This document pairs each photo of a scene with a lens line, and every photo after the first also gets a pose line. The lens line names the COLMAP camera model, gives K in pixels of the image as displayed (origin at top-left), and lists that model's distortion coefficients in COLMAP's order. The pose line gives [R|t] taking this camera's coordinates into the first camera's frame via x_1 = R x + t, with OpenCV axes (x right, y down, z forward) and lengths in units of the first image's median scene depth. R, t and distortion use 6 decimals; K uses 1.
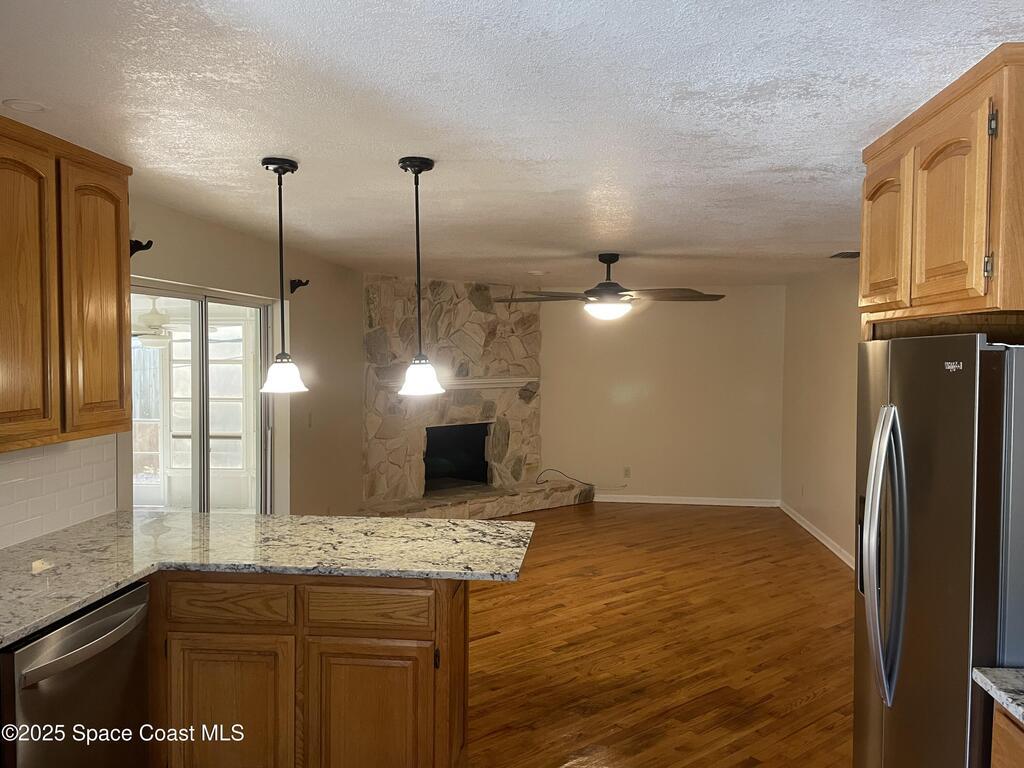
lens RADIAL K [[764.9, 0, 517.9], [0, 764.9, 382.5], [0, 0, 1]] dist [0.070521, -0.097825]
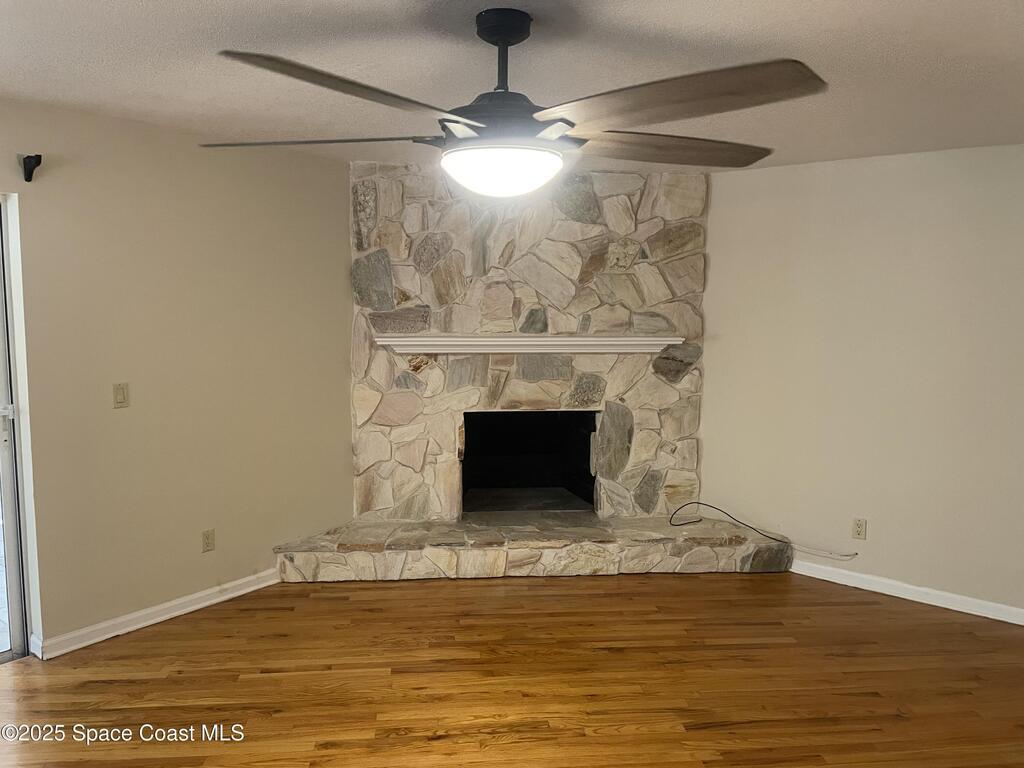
lens RADIAL K [[764.9, 0, 506.6], [0, 764.9, 384.3], [0, 0, 1]] dist [0.070521, -0.097825]
pose [[0.835366, 0.067079, -0.545585, 0.229304], [-0.029884, 0.996601, 0.076773, -0.011722], [0.548881, -0.047829, 0.834531, 0.465097]]
